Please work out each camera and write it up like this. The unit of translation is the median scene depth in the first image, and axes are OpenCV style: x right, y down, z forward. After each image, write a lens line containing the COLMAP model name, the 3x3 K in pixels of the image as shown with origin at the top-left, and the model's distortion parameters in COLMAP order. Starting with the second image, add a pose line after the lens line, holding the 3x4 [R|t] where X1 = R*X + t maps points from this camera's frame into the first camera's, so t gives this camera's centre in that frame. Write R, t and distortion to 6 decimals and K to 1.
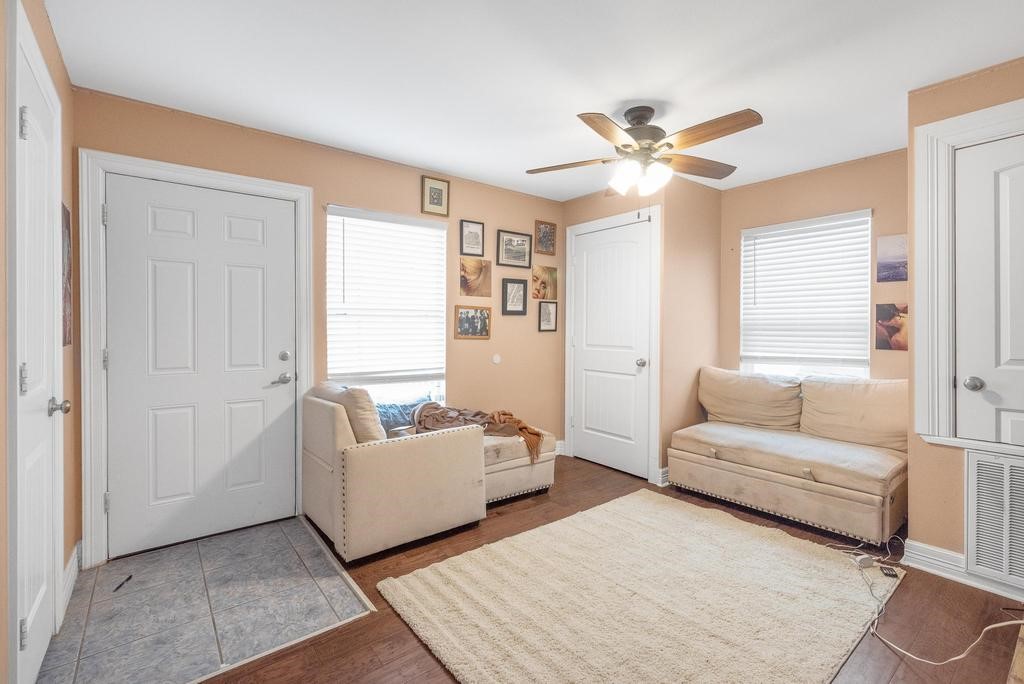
lens RADIAL K [[456.4, 0, 515.9], [0, 456.4, 326.4], [0, 0, 1]] dist [0.000342, 0.000121]
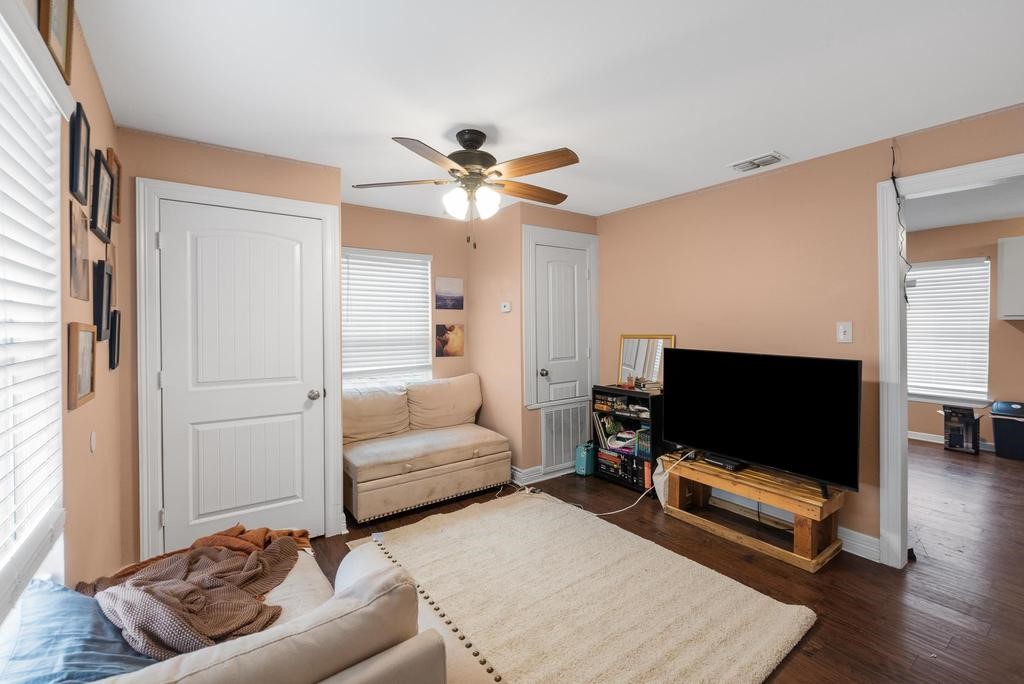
lens RADIAL K [[440.4, 0, 512.3], [0, 440.4, 335.0], [0, 0, 1]] dist [0.000127, 0.000001]
pose [[0.045459, -0.021817, 0.998728, -0.557411], [0.004712, 0.999755, 0.021625, -0.046848], [-0.998955, 0.003723, 0.045550, 0.725348]]
